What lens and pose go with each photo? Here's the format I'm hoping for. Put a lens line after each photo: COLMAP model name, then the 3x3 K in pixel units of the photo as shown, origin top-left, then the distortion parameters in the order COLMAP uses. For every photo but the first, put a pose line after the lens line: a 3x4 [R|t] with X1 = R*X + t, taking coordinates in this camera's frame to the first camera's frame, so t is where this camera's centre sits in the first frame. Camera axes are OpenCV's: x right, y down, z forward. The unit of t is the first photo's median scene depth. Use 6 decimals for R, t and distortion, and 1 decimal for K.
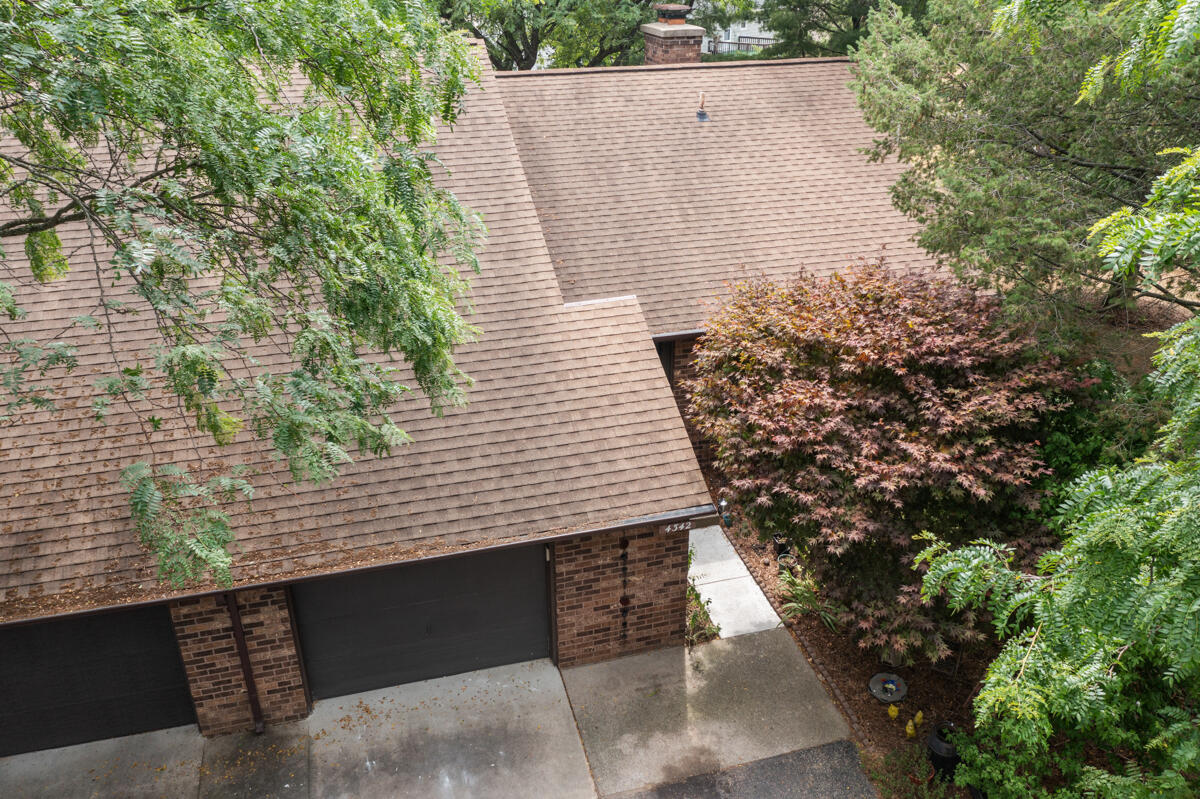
lens RADIAL K [[969.1, 0, 600.0], [0, 969.1, 399.5], [0, 0, 1]] dist [-0.031937, 0.007955]
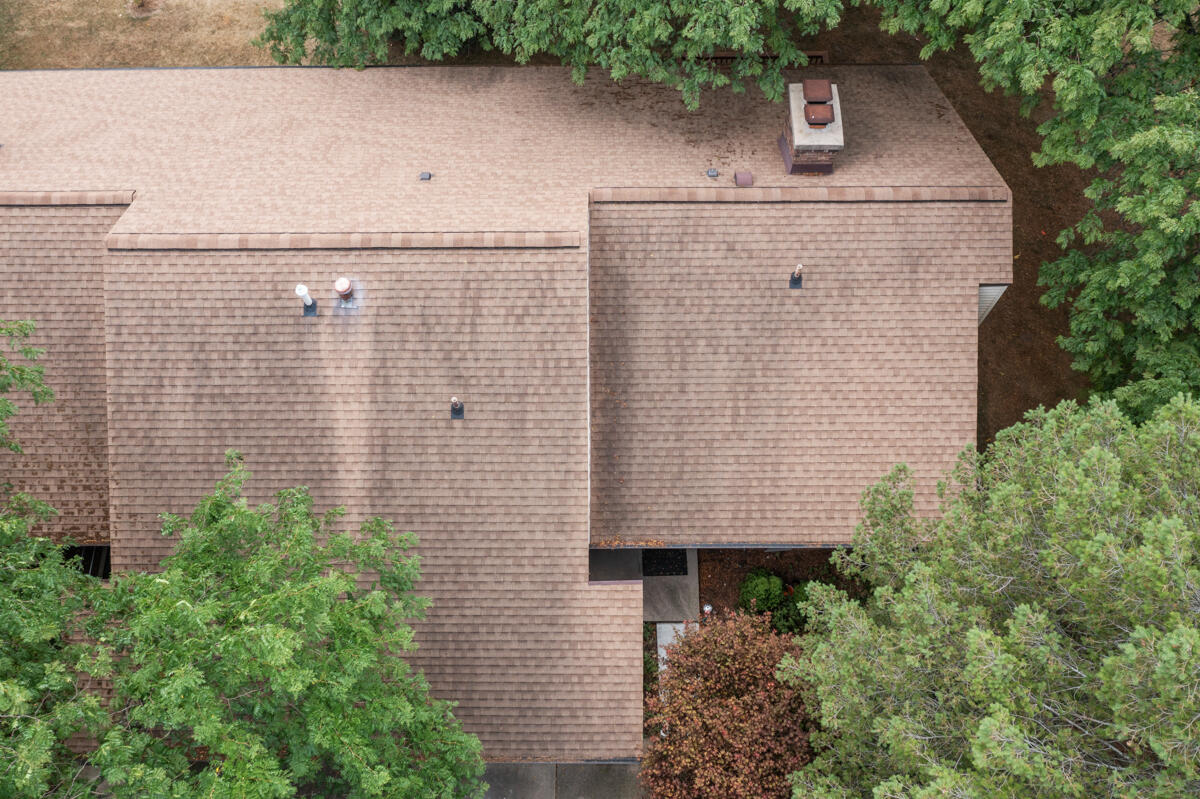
lens RADIAL K [[969.1, 0, 600.0], [0, 969.1, 399.5], [0, 0, 1]] dist [-0.031937, 0.007955]
pose [[0.964817, 0.245000, -0.095413, 0.051114], [-0.121023, 0.735993, 0.666083, -1.329618], [0.233414, -0.631101, 0.739749, 0.154758]]
